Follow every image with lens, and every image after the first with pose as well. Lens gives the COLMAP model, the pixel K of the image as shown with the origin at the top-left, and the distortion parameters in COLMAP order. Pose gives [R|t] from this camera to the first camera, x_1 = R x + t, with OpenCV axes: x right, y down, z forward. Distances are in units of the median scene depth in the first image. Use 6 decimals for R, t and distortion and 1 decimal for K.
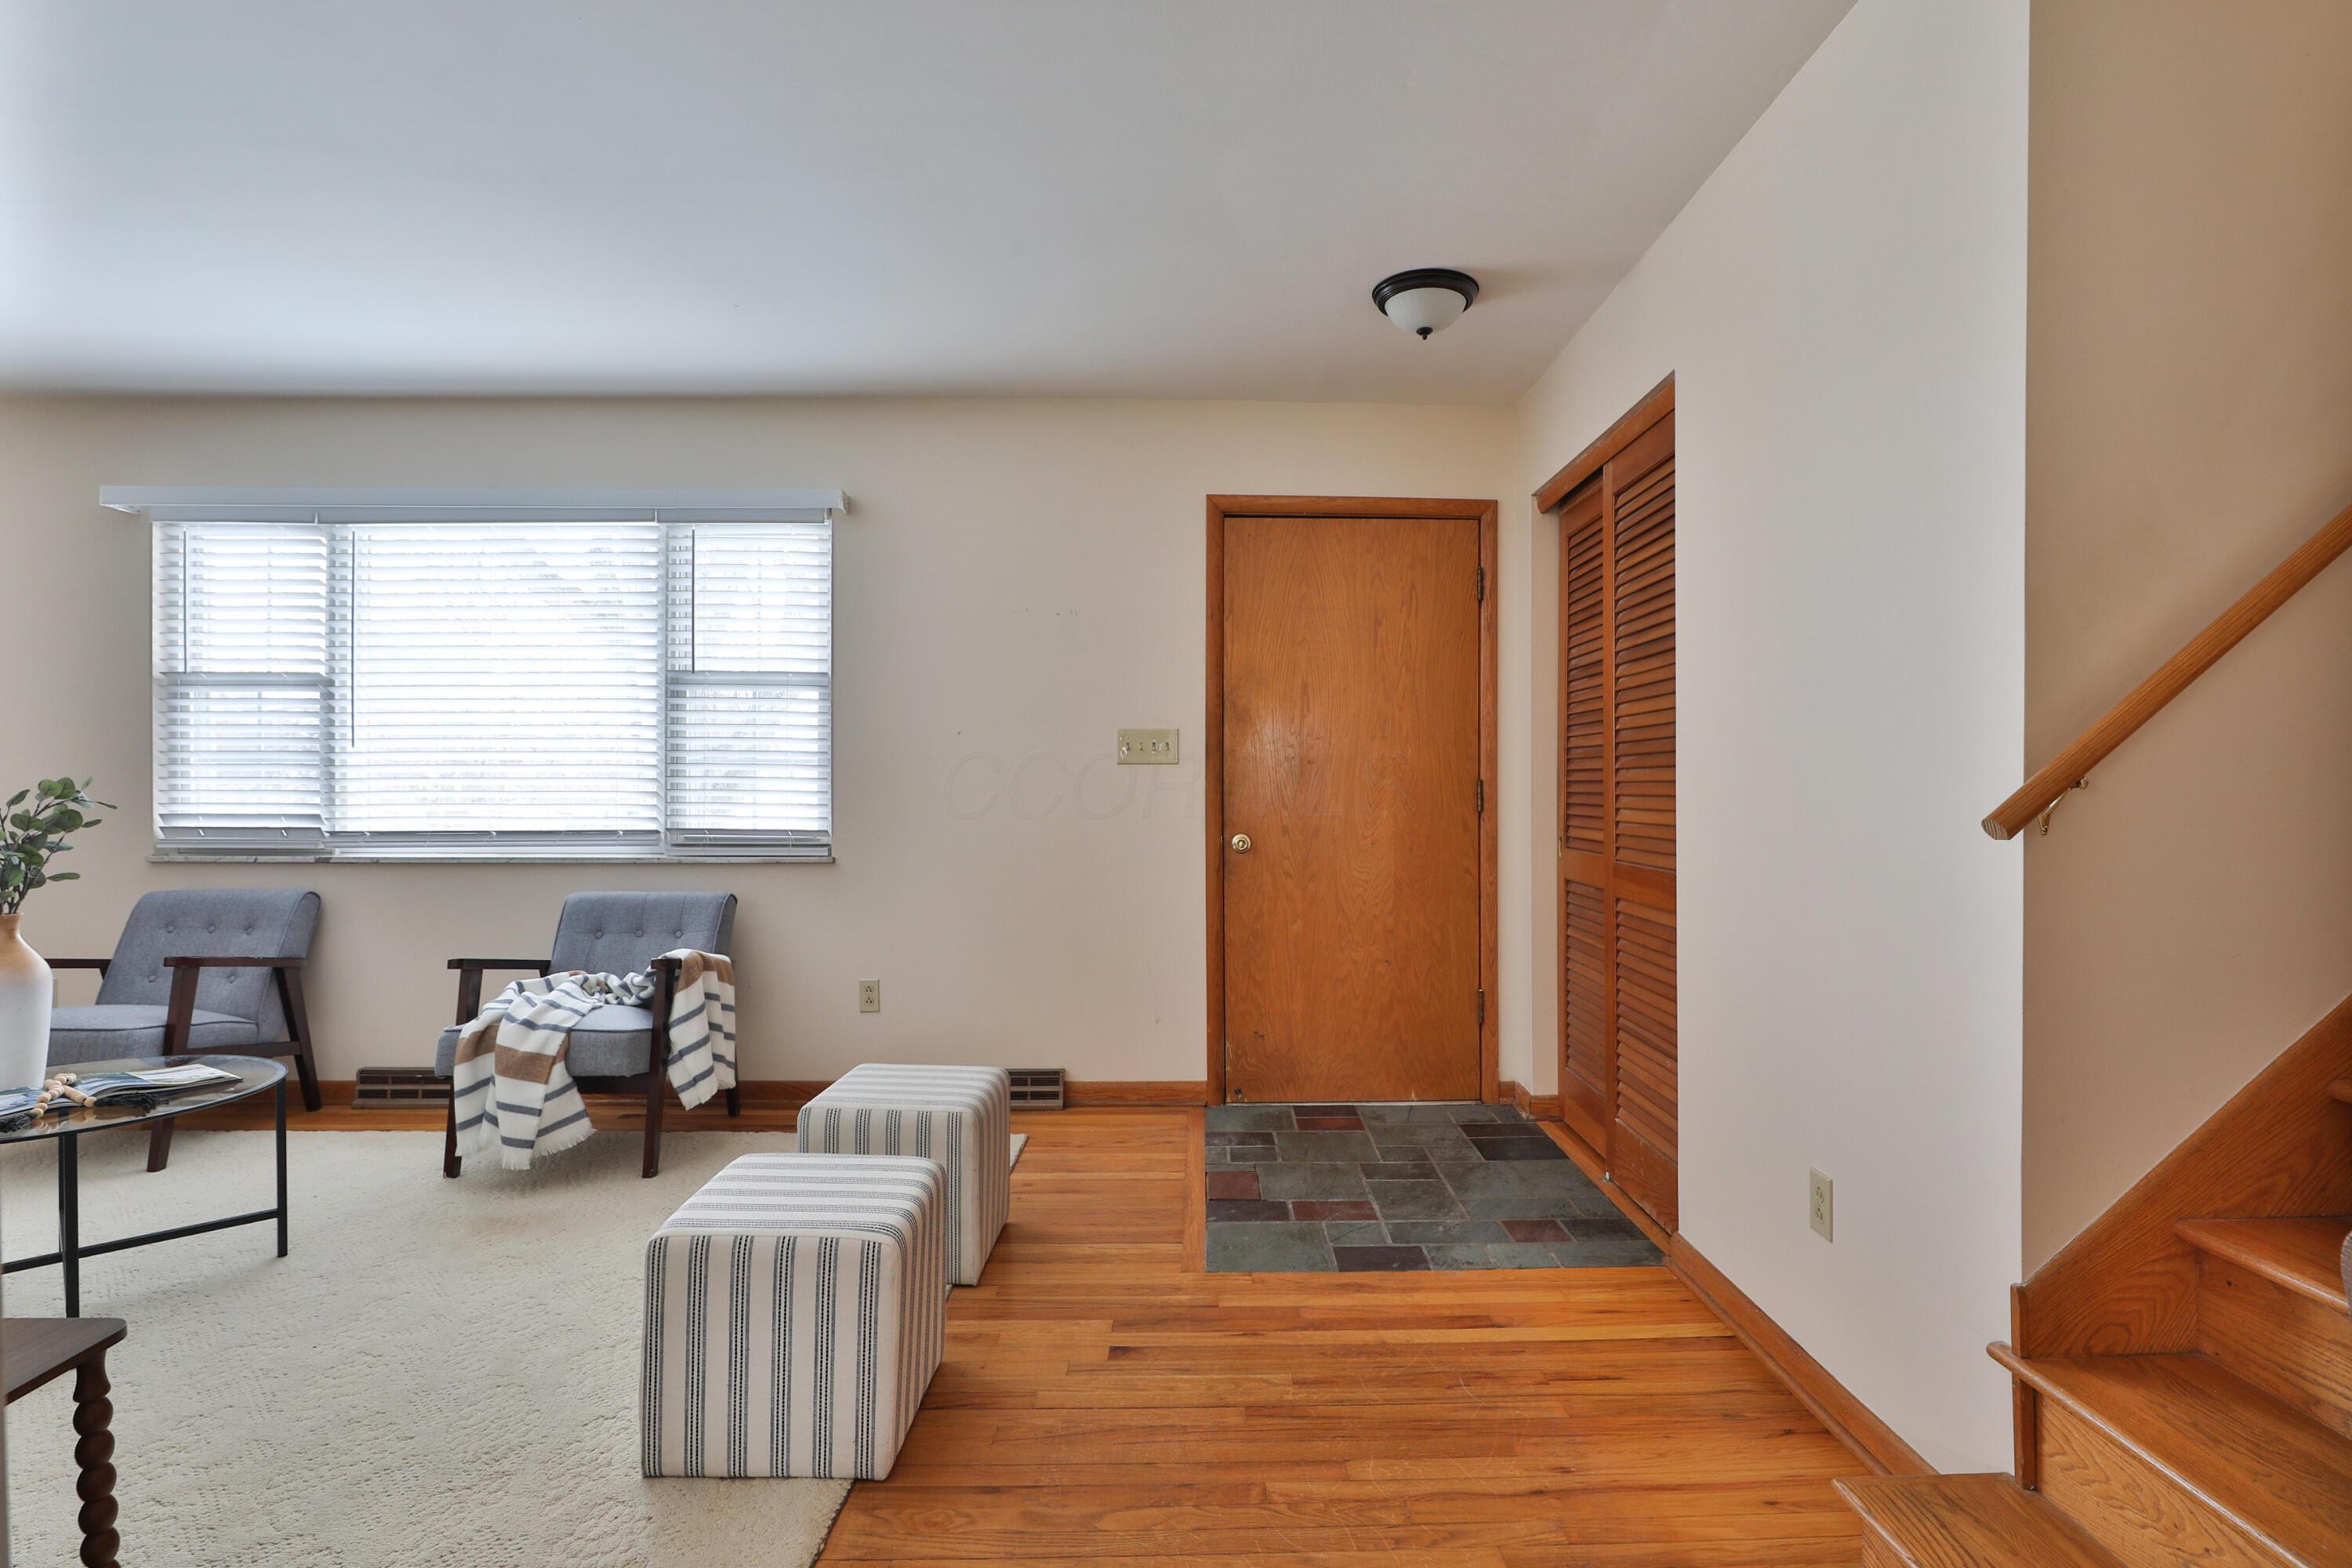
lens RADIAL K [[1169.0, 0, 1187.4], [0, 1169.0, 786.6], [0, 0, 1]] dist [-0.035468, 0.010828]
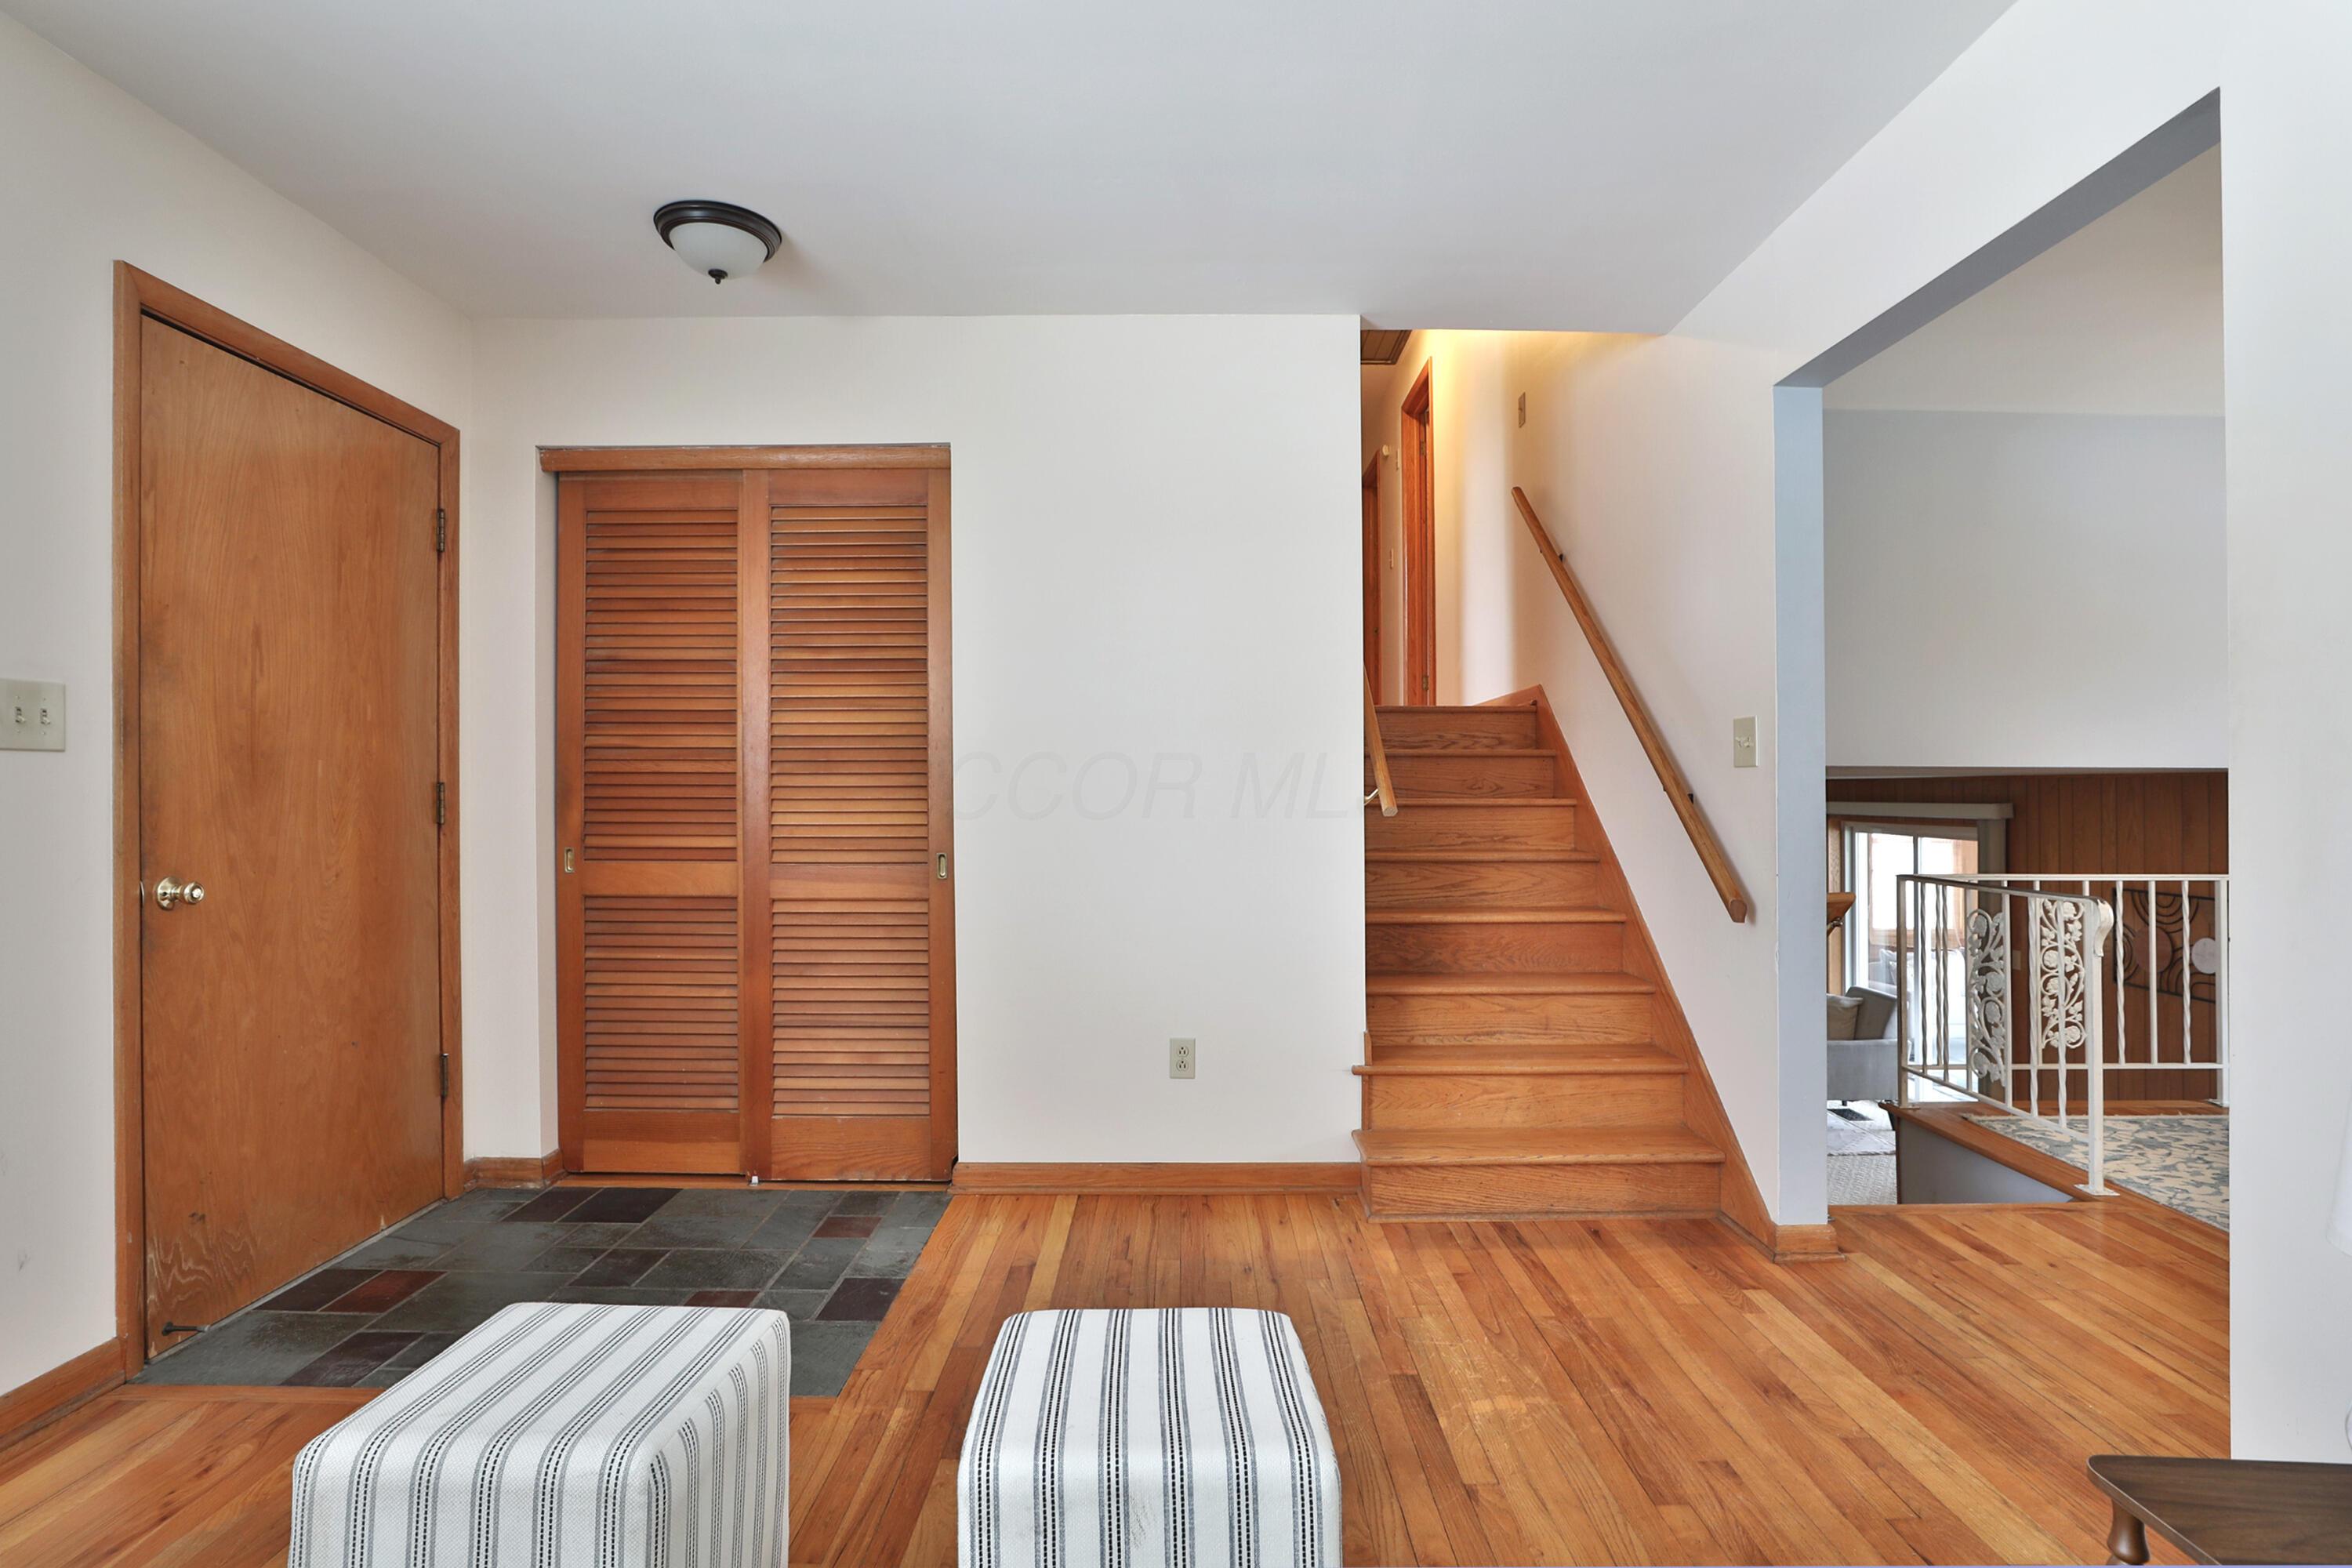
lens RADIAL K [[1153.8, 0, 1226.4], [0, 1153.8, 774.6], [0, 0, 1]] dist [-0.012131, 0.000031]
pose [[-0.011507, 0.007981, 0.999902, -0.520021], [0.000117, 0.999968, -0.007980, -0.005362], [-0.999934, 0.000026, -0.011507, 0.489098]]
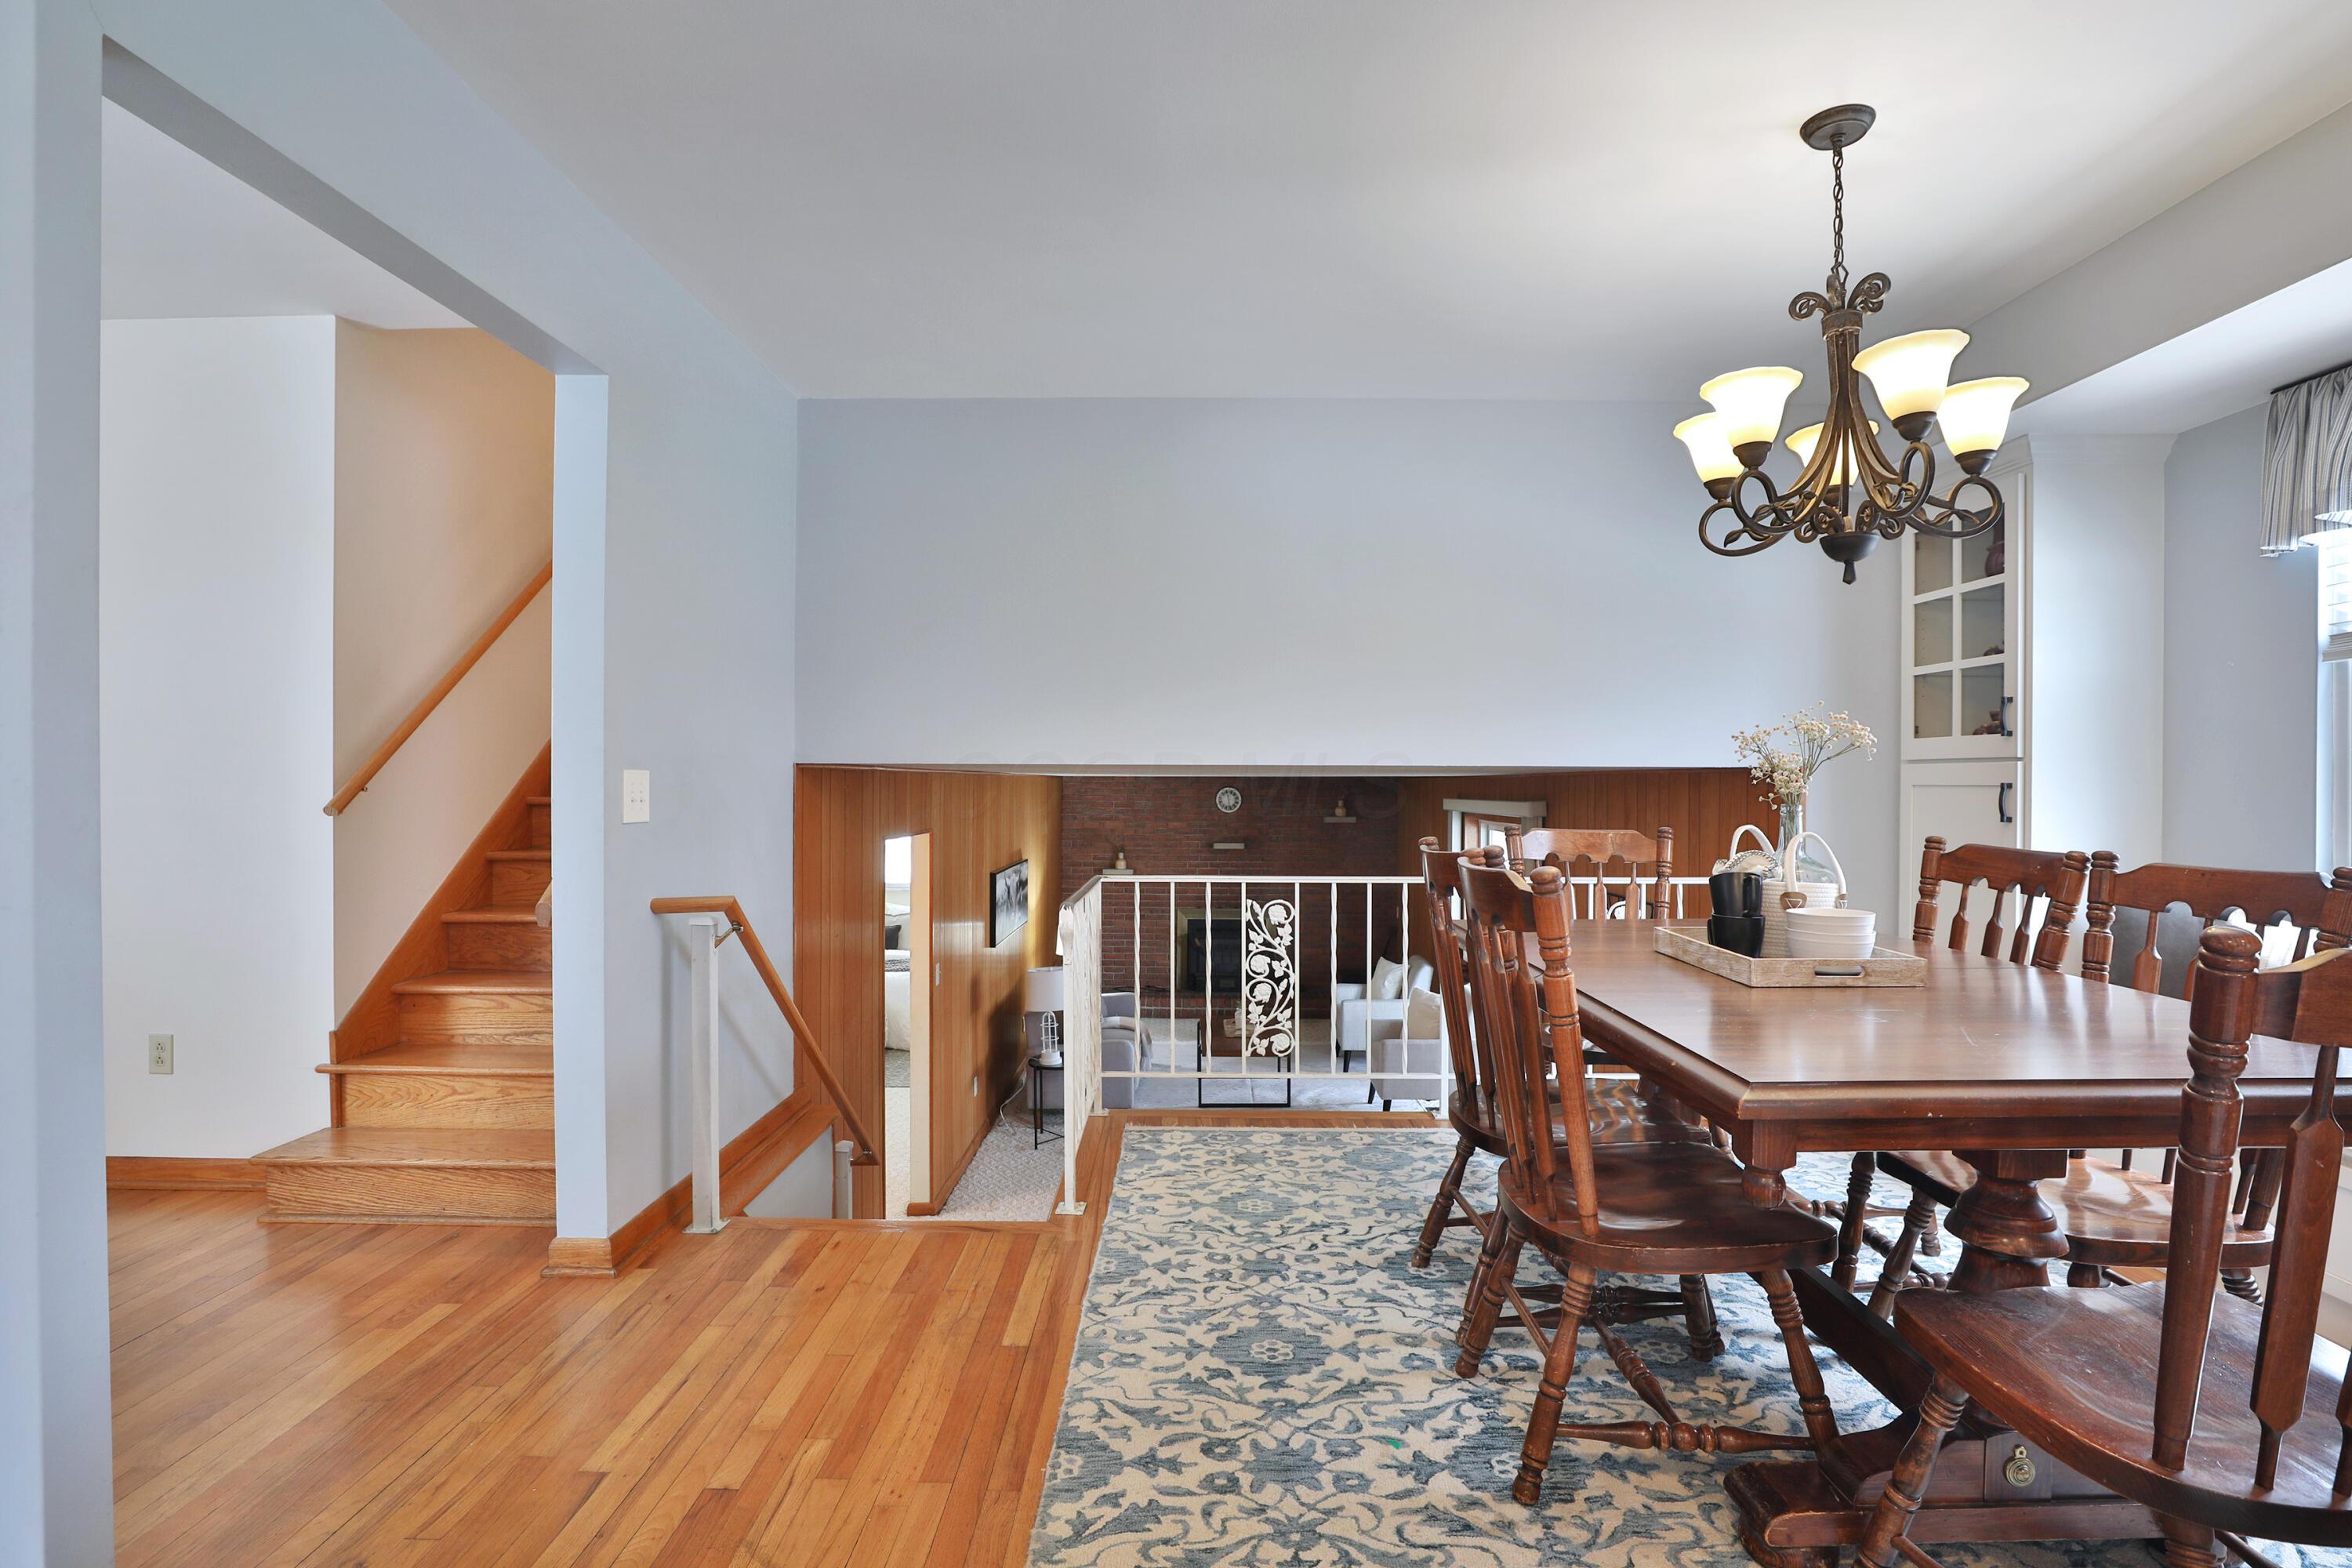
lens RADIAL K [[1114.8, 0, 1172.3], [0, 1114.8, 781.8], [0, 0, 1]] dist [-0.029670, 0.011533]
pose [[0.033422, 0.001580, 0.999440, -0.461916], [0.001005, 0.999998, -0.001615, -0.003670], [-0.999441, 0.001059, 0.033420, -0.222650]]
